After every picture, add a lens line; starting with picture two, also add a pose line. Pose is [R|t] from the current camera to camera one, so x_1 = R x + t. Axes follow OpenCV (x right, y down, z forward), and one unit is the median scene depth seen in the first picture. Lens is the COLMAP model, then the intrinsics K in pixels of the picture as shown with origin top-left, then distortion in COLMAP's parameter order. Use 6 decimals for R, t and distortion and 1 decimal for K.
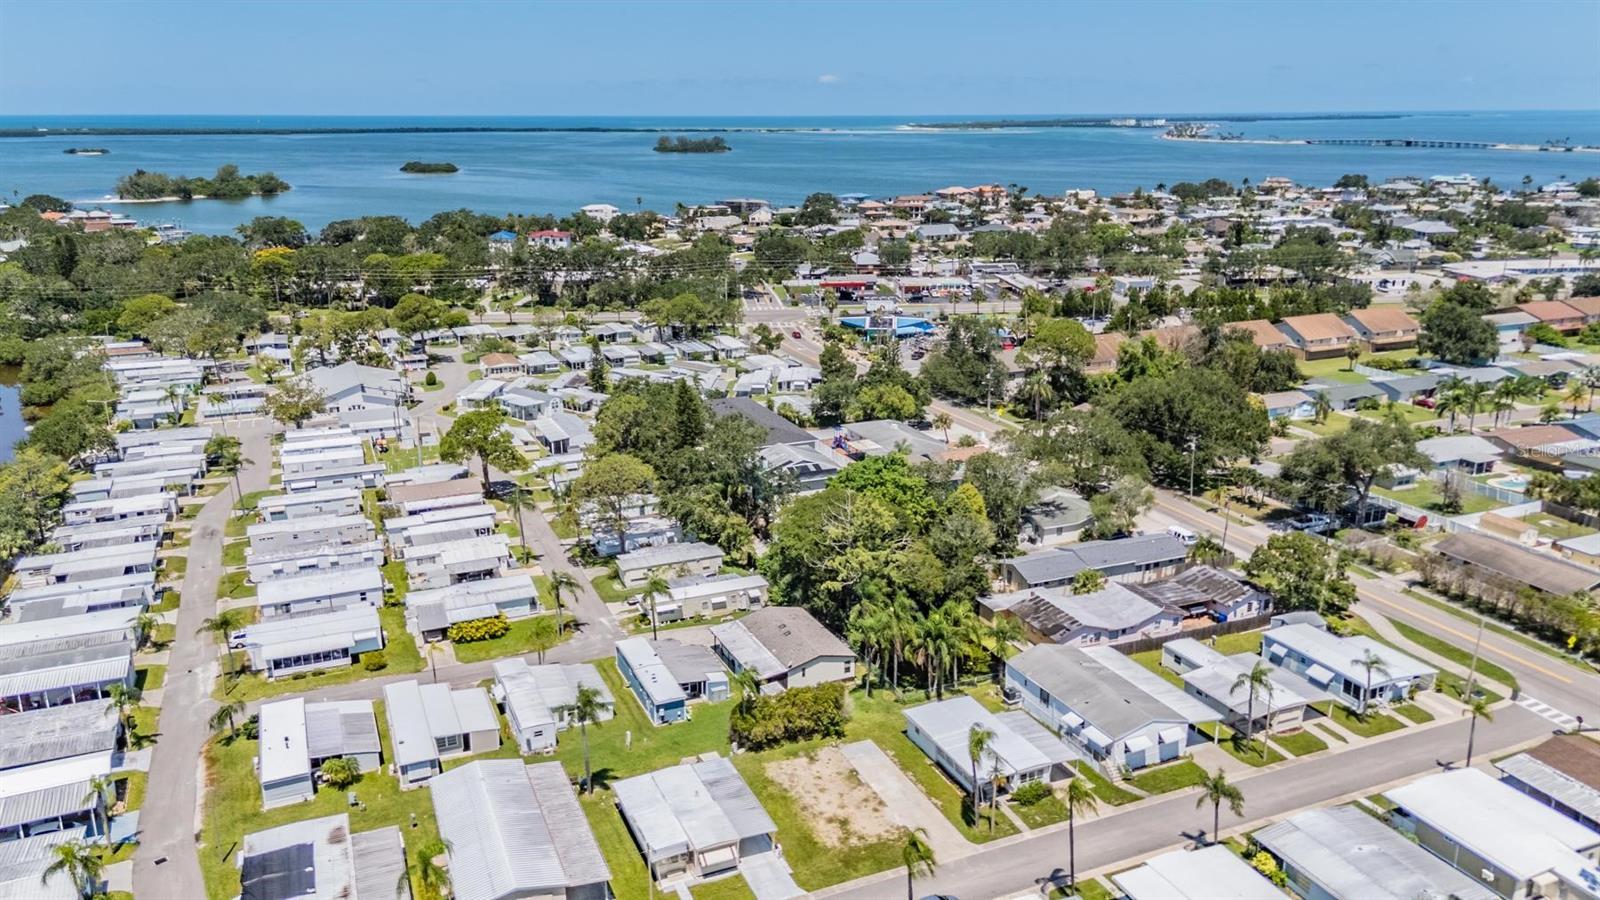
lens RADIAL K [[1174.8, 0, 800.0], [0, 1174.8, 450.0], [0, 0, 1]] dist [0.080938, -0.082250]
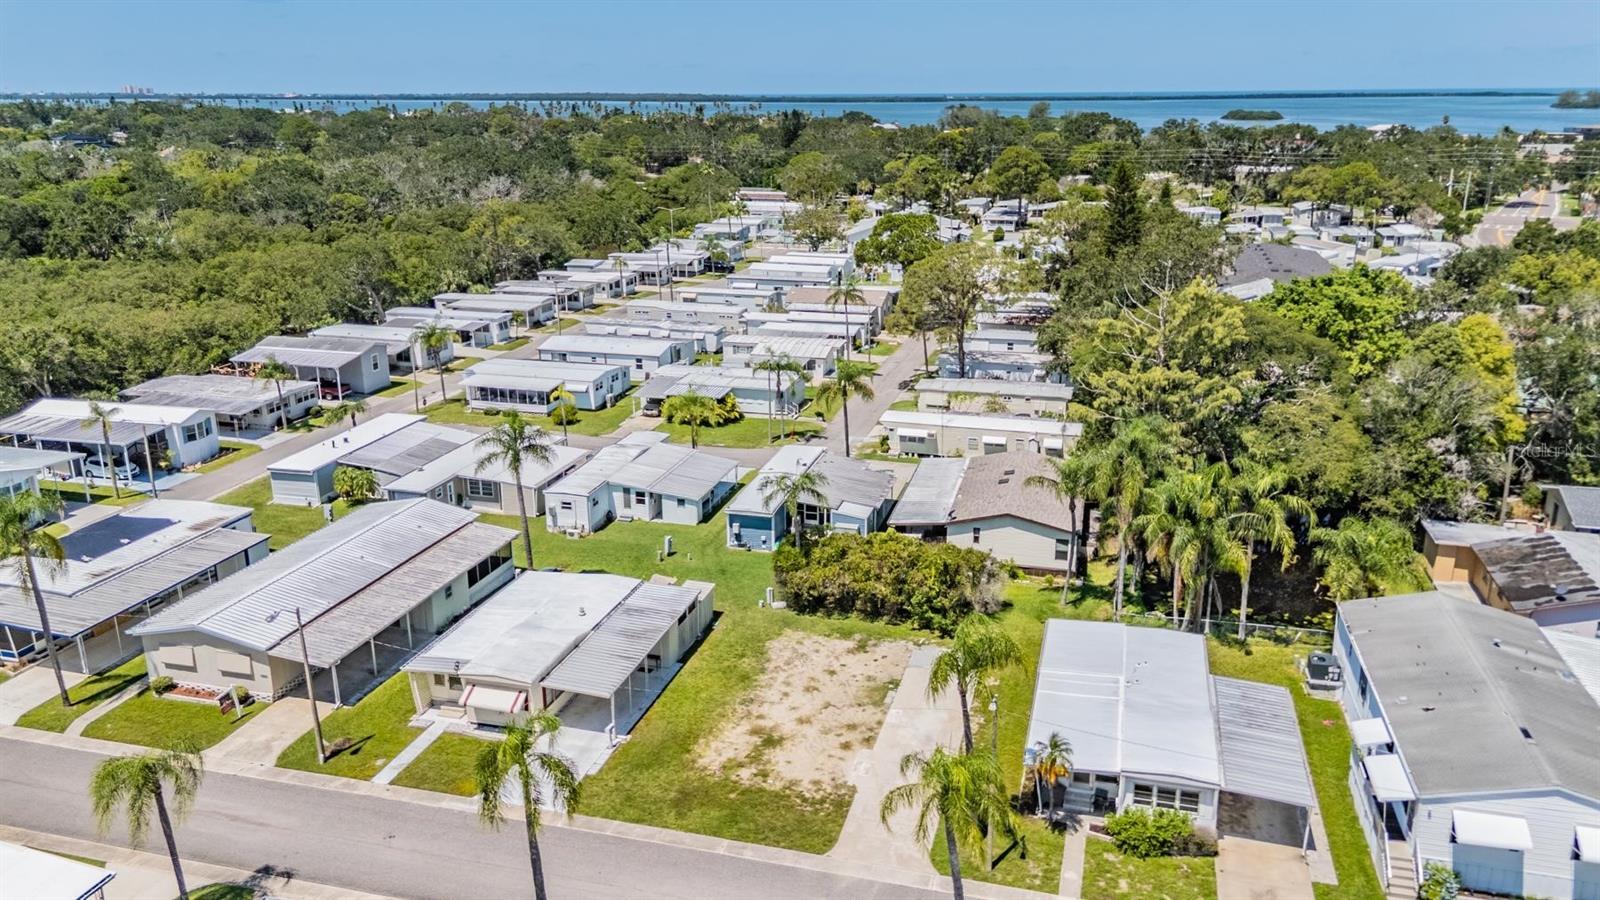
lens RADIAL K [[1174.8, 0, 800.0], [0, 1174.8, 450.0], [0, 0, 1]] dist [0.080938, -0.082250]
pose [[0.777325, 0.183841, -0.601638, 0.218091], [-0.171734, 0.982035, 0.078195, 0.089790], [0.605205, 0.042538, 0.794932, 0.367419]]
